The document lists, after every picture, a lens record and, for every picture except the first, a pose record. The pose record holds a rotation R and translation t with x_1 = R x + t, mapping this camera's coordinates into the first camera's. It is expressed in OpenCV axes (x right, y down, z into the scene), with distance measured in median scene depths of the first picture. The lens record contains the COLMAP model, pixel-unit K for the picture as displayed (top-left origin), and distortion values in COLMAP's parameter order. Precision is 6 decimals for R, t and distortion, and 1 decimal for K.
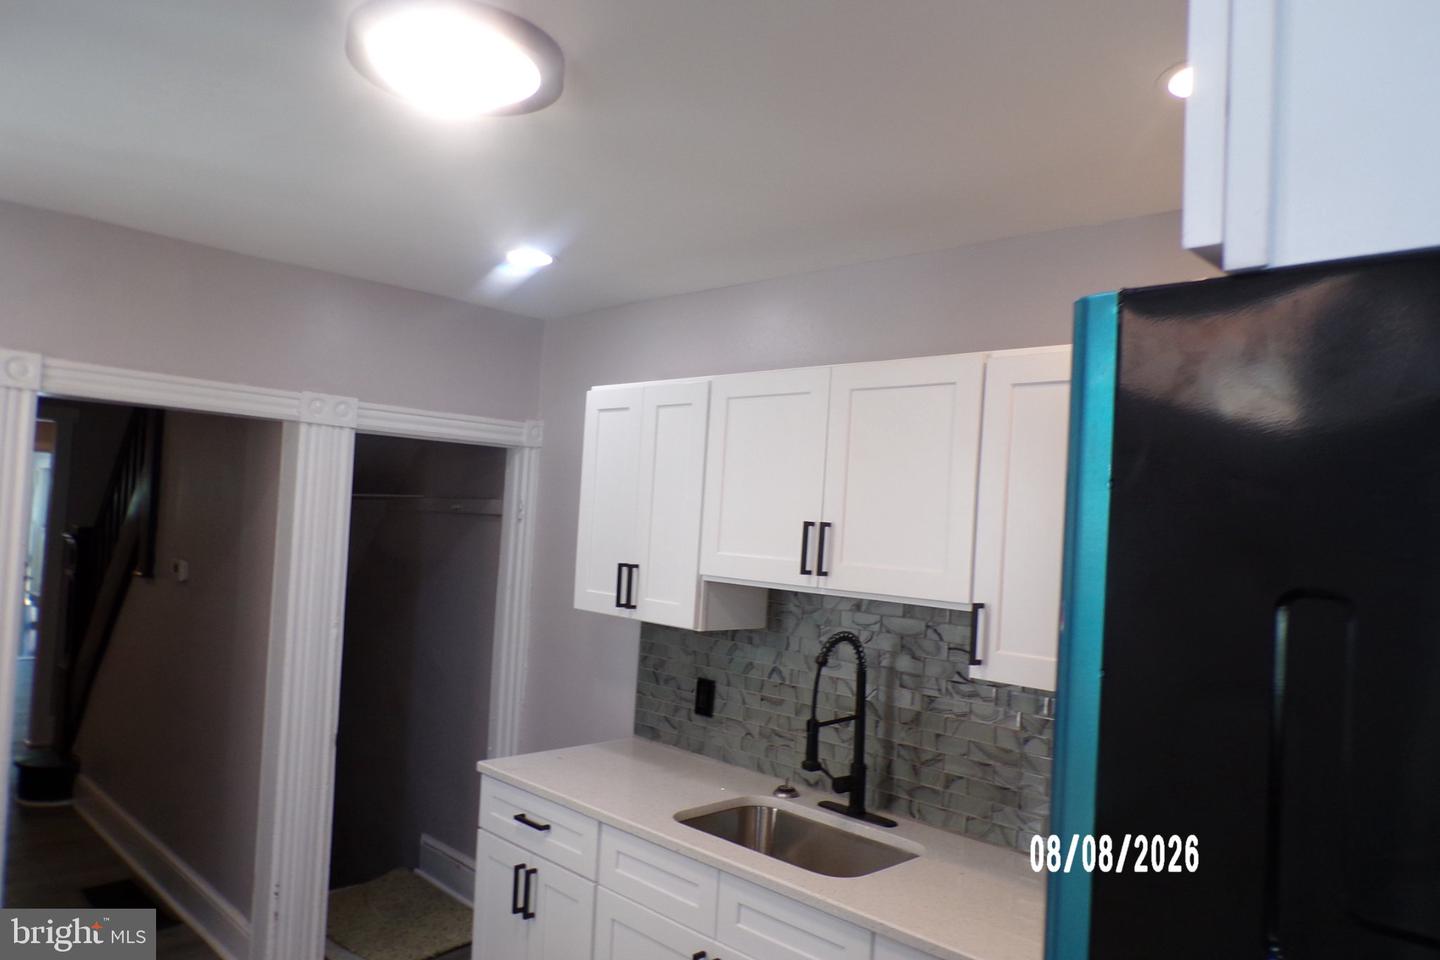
lens RADIAL K [[1013.6, 0, 723.3], [0, 1013.6, 484.0], [0, 0, 1]] dist [0.001825, -0.003223]
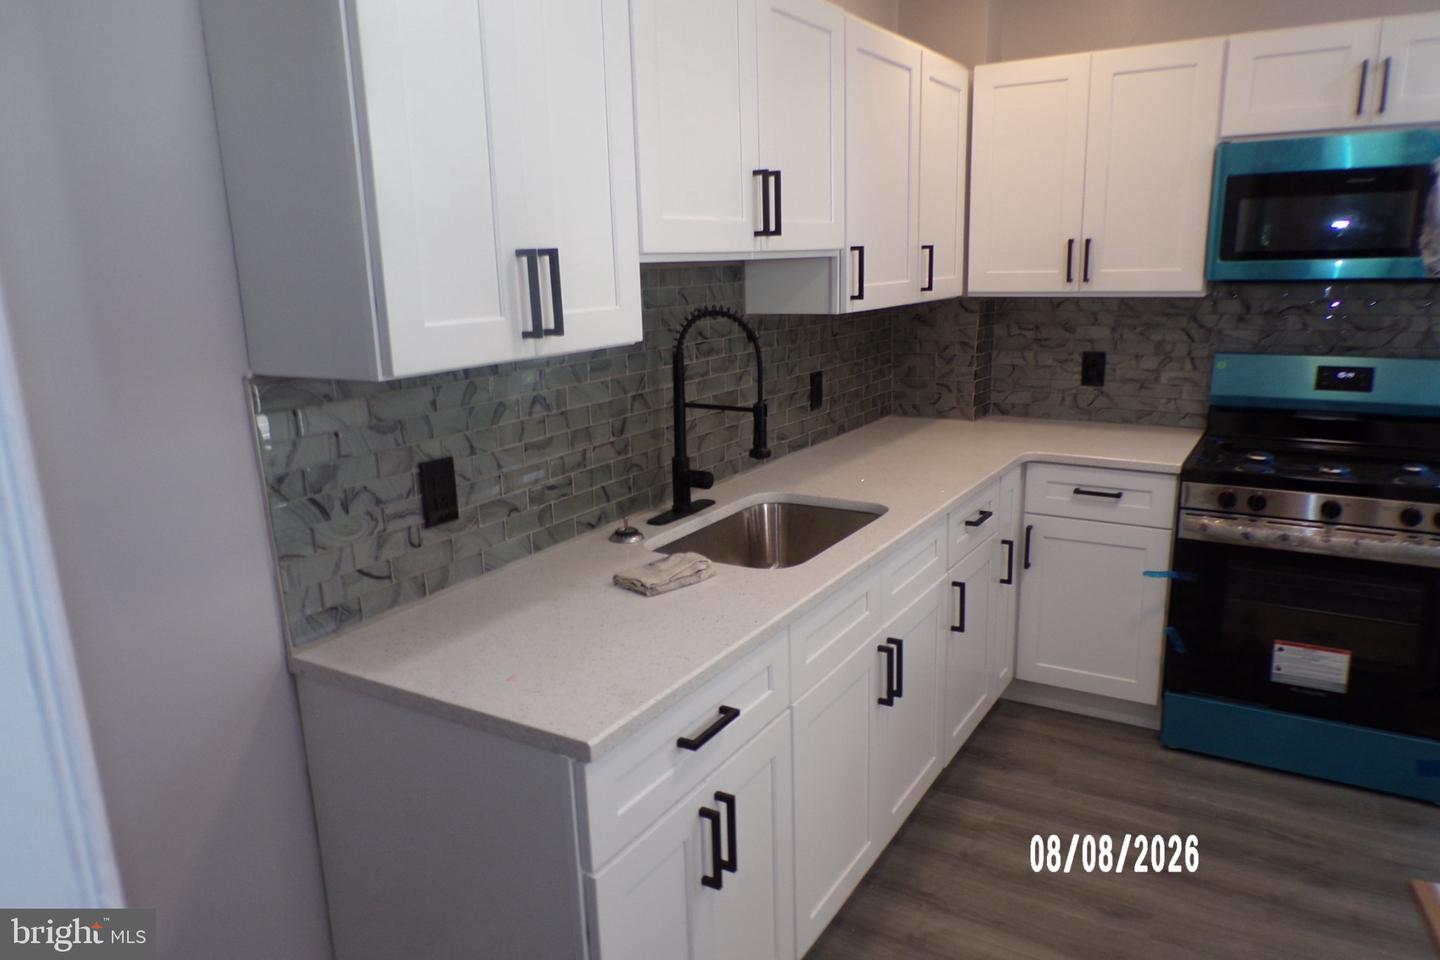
lens RADIAL K [[1013.6, 0, 724.8], [0, 1013.6, 482.7], [0, 0, 1]] dist [0.001825, -0.003223]
pose [[-0.259325, -0.259095, 0.930387, -0.623098], [-0.020545, 0.964605, 0.262898, 0.055272], [-0.965572, 0.049061, -0.255469, 1.046597]]
